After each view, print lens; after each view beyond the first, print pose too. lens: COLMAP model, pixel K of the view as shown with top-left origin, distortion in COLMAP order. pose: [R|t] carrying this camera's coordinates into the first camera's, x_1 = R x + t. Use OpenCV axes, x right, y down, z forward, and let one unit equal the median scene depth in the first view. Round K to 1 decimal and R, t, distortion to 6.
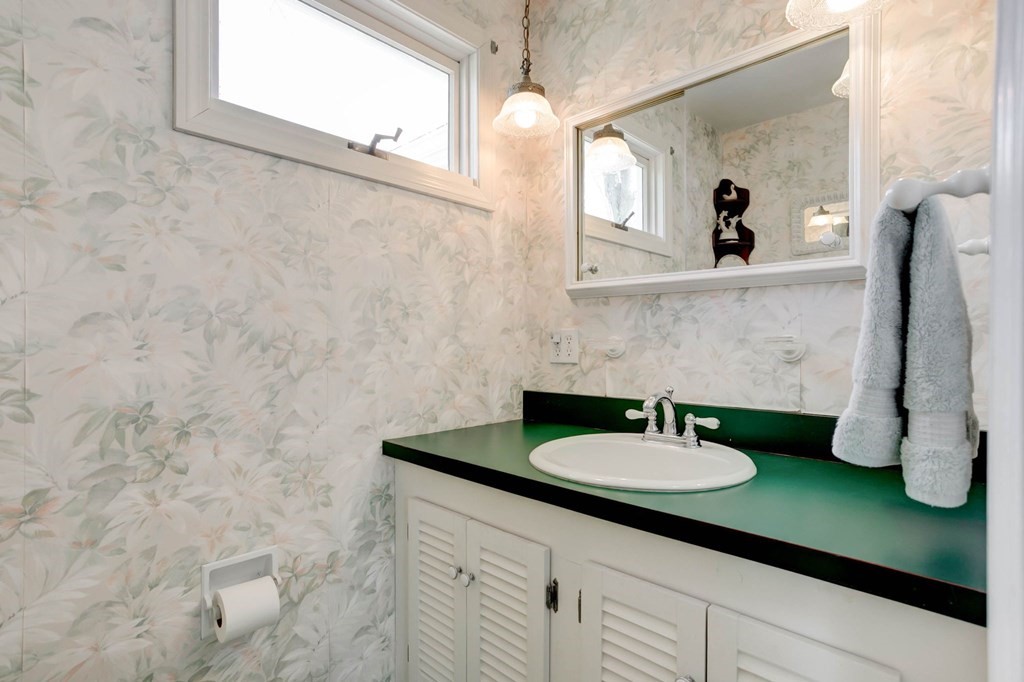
lens RADIAL K [[498.0, 0, 517.6], [0, 498.0, 345.6], [0, 0, 1]] dist [-0.048733, 0.027231]
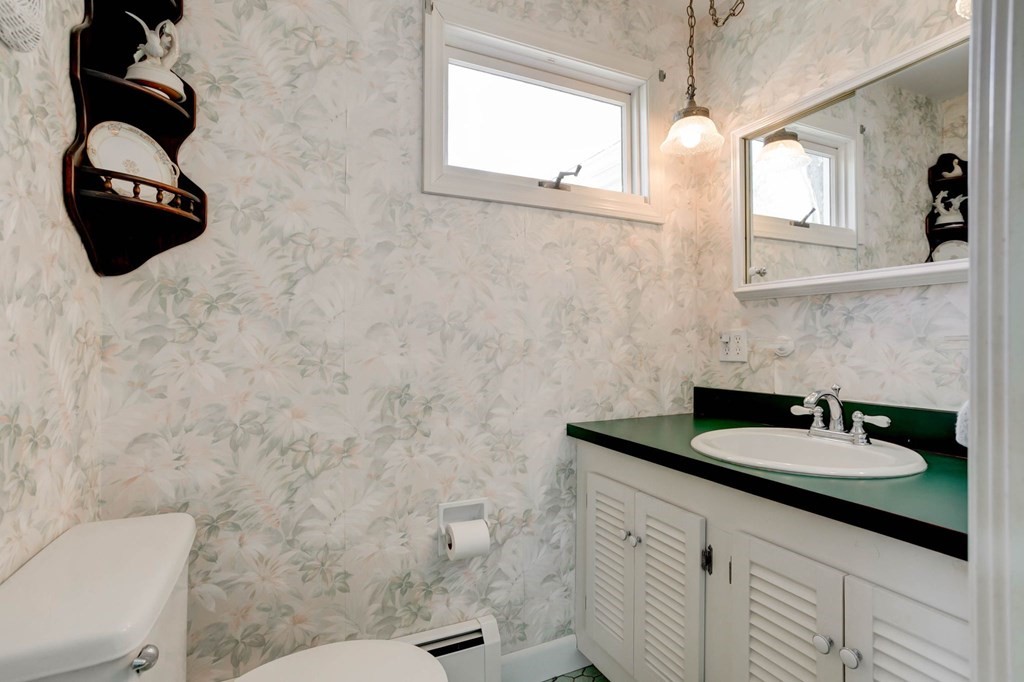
lens RADIAL K [[498.0, 0, 512.9], [0, 498.0, 342.4], [0, 0, 1]] dist [-0.048733, 0.027231]
pose [[0.931480, -0.002166, -0.363787, 0.049509], [0.000043, 0.999983, -0.005844, 0.000792], [0.363793, 0.005428, 0.931464, -0.189321]]
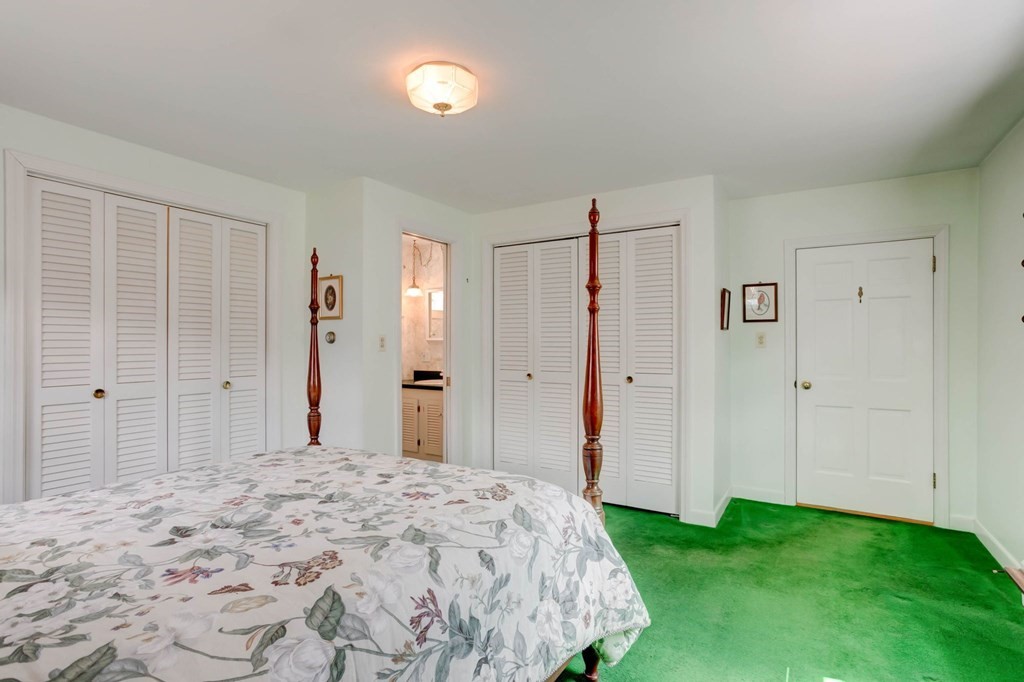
lens RADIAL K [[498.0, 0, 507.2], [0, 498.0, 340.5], [0, 0, 1]] dist [-0.048733, 0.027231]
pose [[0.983376, -0.003225, 0.181552, 0.030802], [0.005774, 0.999892, -0.013515, -0.075510], [-0.181489, 0.014339, 0.983288, -3.019888]]
